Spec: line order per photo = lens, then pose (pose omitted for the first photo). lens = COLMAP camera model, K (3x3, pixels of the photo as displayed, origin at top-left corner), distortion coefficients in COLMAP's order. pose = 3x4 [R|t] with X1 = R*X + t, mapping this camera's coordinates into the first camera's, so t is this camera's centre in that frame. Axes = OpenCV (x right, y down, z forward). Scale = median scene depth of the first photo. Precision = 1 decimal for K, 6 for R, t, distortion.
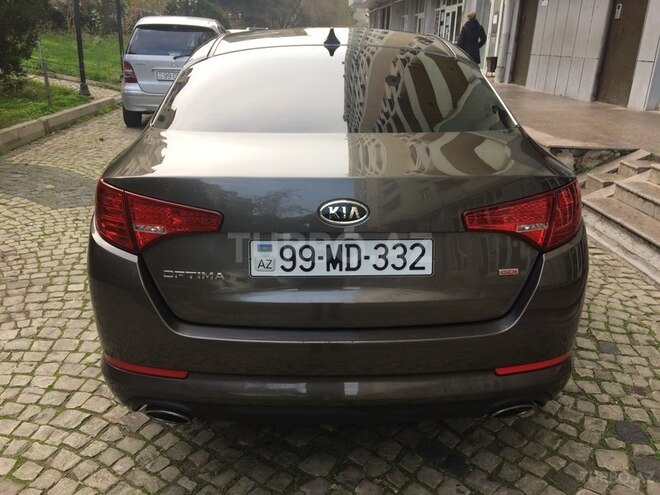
lens RADIAL K [[560.4, 0, 330.0], [0, 560.4, 247.5], [0, 0, 1]] dist [0.021020, 0.001180]
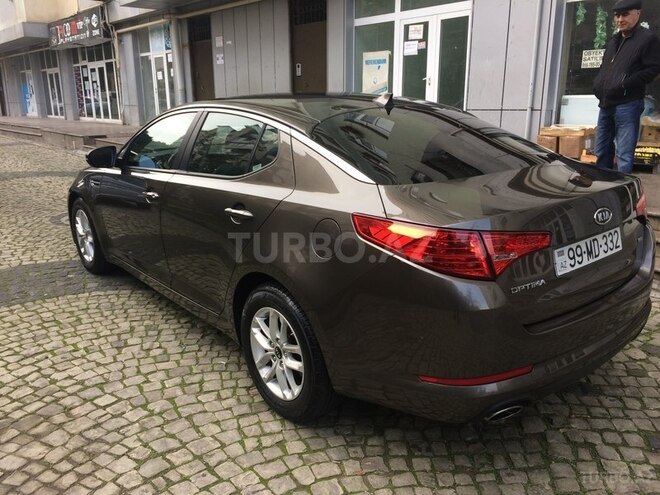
lens RADIAL K [[560.4, 0, 330.0], [0, 560.4, 247.5], [0, 0, 1]] dist [0.021020, 0.001180]
pose [[0.792365, -0.192103, 0.579011, -0.876621], [0.239998, 0.970753, -0.006358, -0.090298], [-0.560855, 0.143999, 0.815295, 0.130877]]
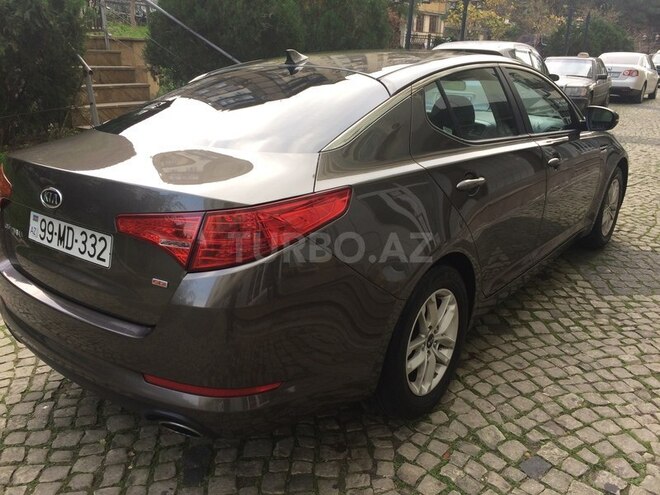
lens RADIAL K [[560.4, 0, 330.0], [0, 560.4, 247.5], [0, 0, 1]] dist [0.021020, 0.001180]
pose [[0.775902, 0.197707, -0.599072, 0.775163], [-0.219320, 0.974925, 0.037690, -0.084580], [0.591502, 0.102144, 0.799808, 0.243736]]
